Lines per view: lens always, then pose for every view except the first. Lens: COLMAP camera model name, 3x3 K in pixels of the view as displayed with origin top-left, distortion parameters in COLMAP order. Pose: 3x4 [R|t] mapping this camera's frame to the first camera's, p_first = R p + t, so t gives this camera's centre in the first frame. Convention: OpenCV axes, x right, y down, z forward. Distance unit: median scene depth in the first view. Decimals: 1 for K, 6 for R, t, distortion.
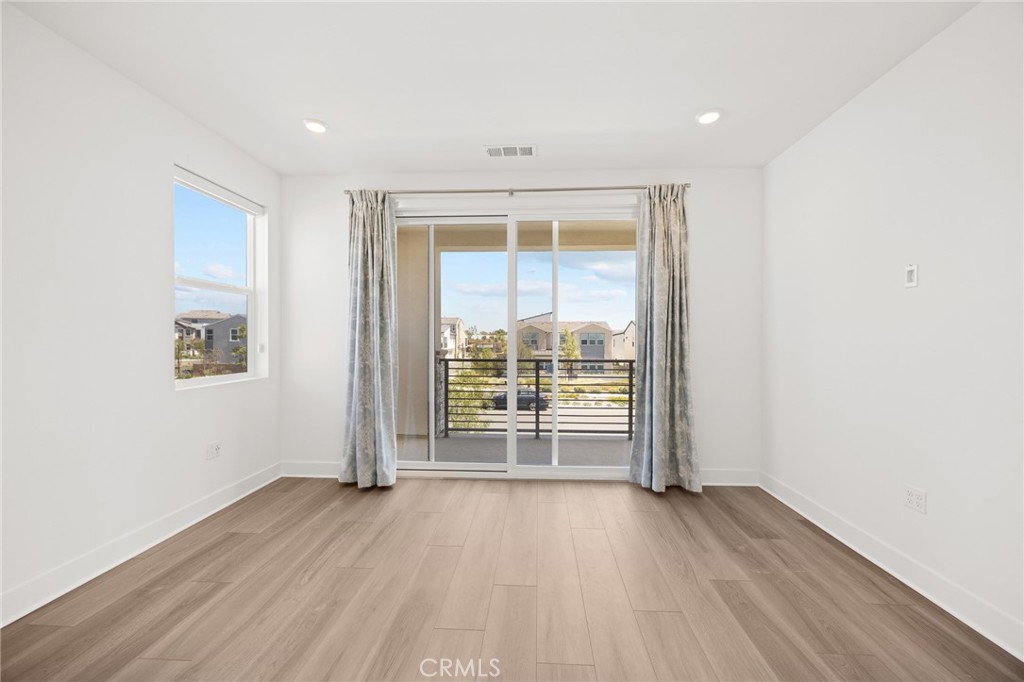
lens RADIAL K [[390.6, 0, 519.5], [0, 390.6, 339.3], [0, 0, 1]] dist [-0.002628, 0.000054]
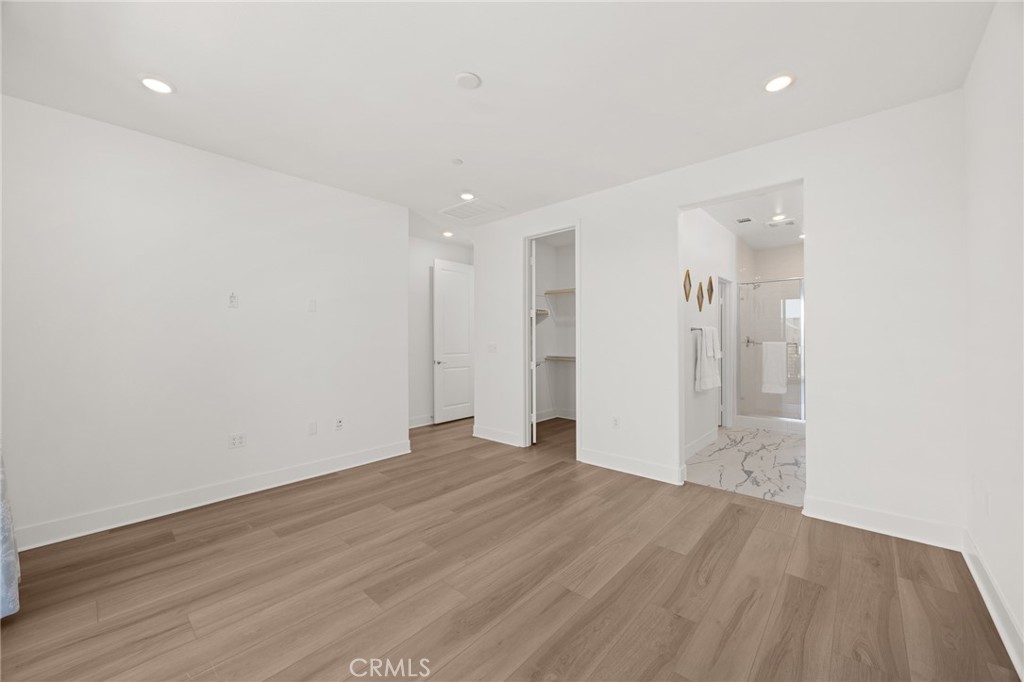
lens RADIAL K [[390.6, 0, 513.6], [0, 390.6, 342.5], [0, 0, 1]] dist [-0.002628, 0.000054]
pose [[-0.782151, -0.000464, 0.623089, -0.869712], [0.003153, 0.999984, 0.004703, -0.000253], [-0.623081, 0.005644, -0.782137, 1.532739]]
